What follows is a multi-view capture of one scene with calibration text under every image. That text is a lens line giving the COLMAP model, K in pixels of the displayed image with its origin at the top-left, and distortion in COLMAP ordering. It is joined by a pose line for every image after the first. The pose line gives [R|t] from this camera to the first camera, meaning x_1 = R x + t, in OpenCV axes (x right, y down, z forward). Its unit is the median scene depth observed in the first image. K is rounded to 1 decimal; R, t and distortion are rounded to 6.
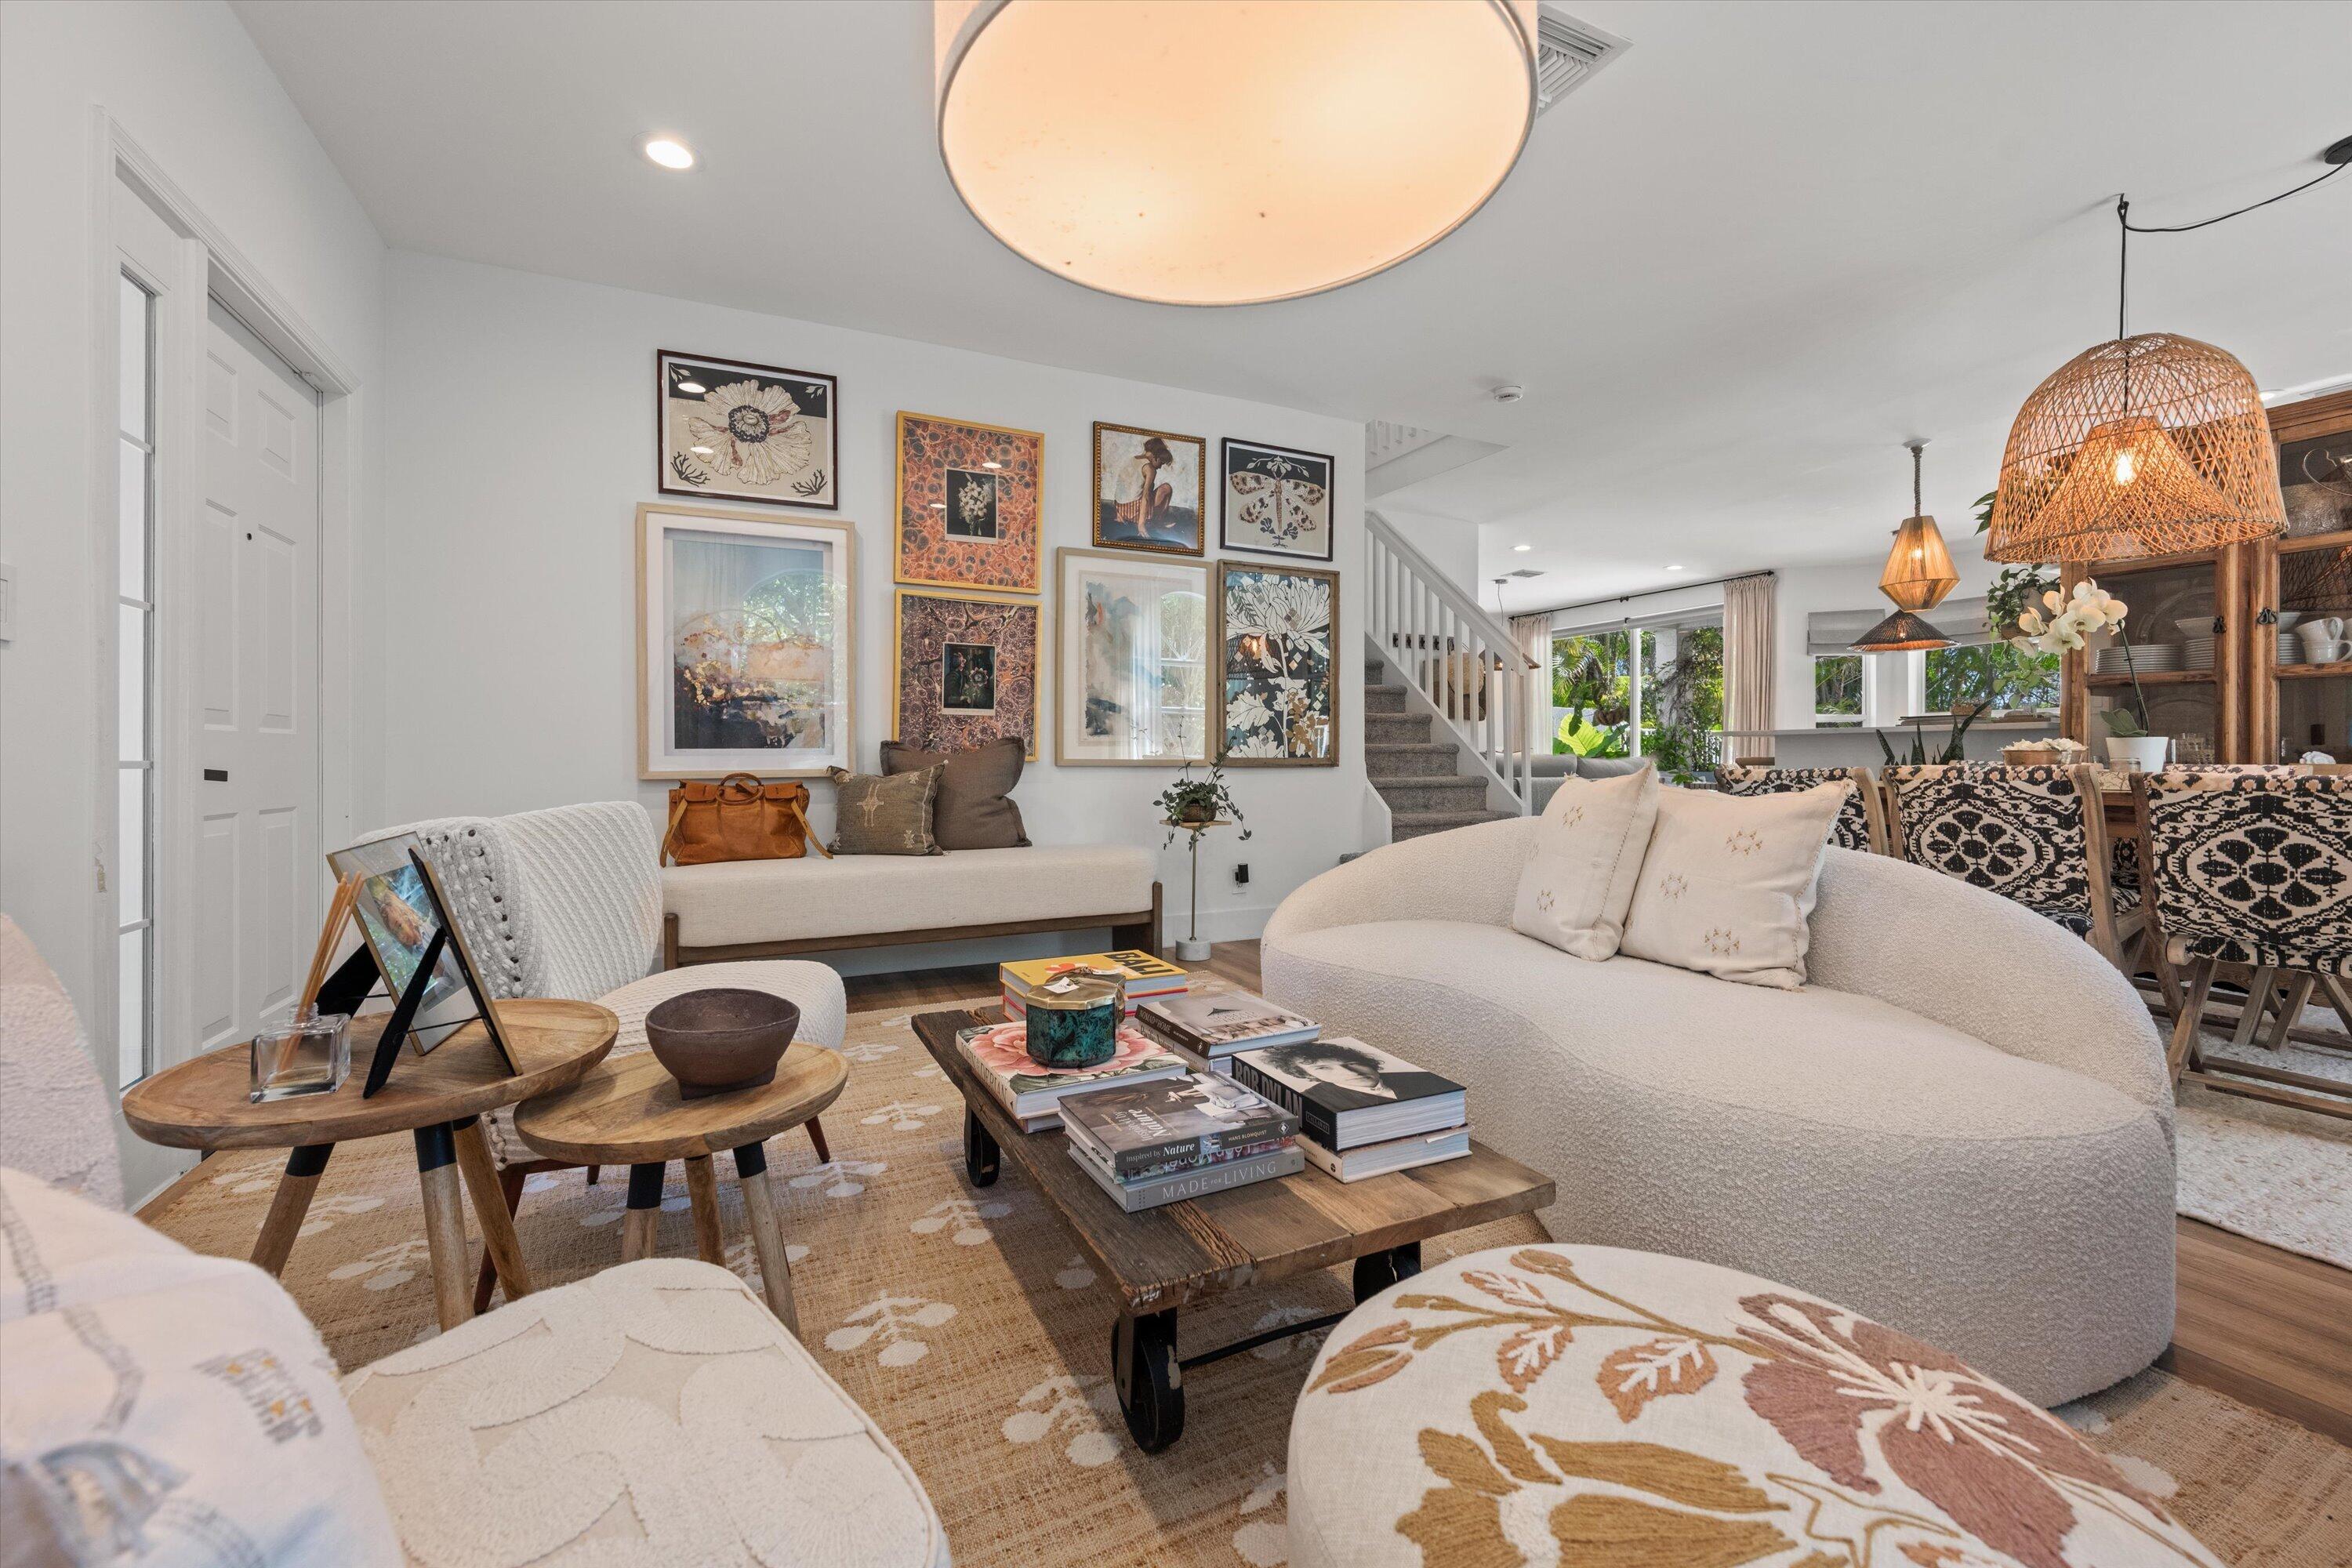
lens RADIAL K [[935.1, 0, 1171.2], [0, 935.1, 768.9], [0, 0, 1]] dist [0.002680, 0.000684]
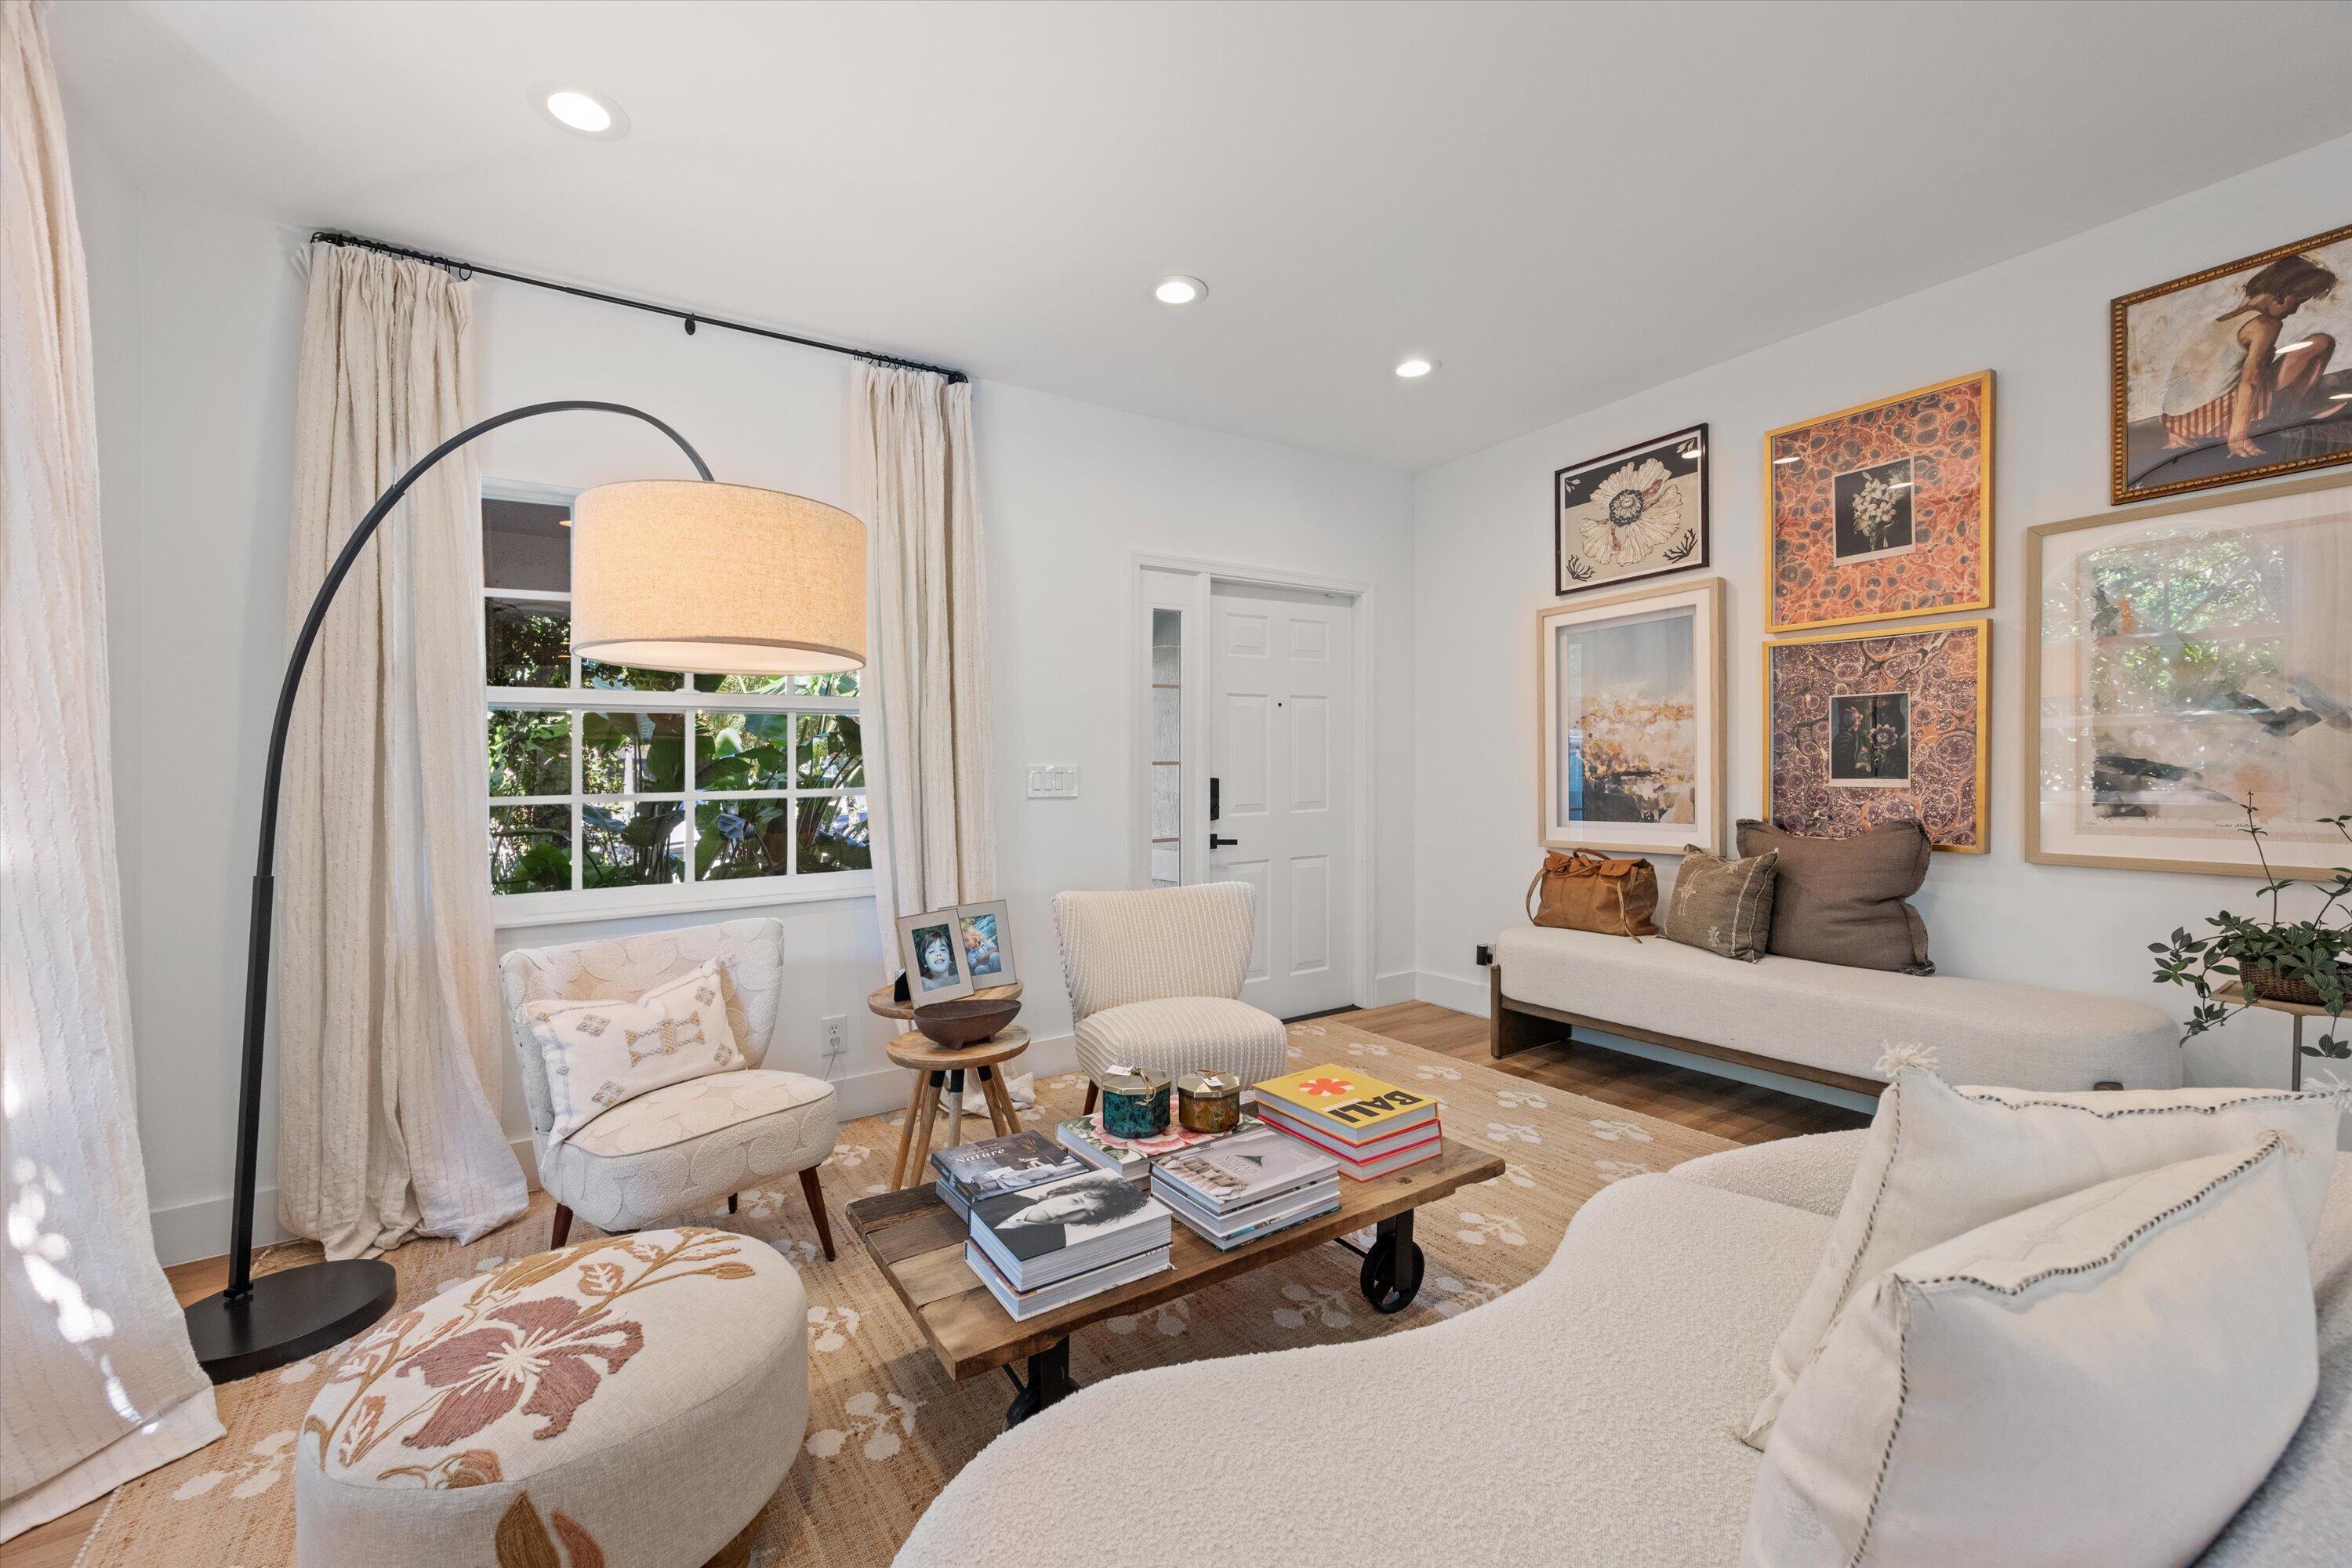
lens RADIAL K [[935.1, 0, 1182.2], [0, 935.1, 777.1], [0, 0, 1]] dist [0.002680, 0.000684]
pose [[0.151415, 0.004808, -0.988459, 0.471155], [0.005085, 0.999971, 0.005643, -0.075457], [0.988457, -0.005880, 0.151387, 0.340125]]
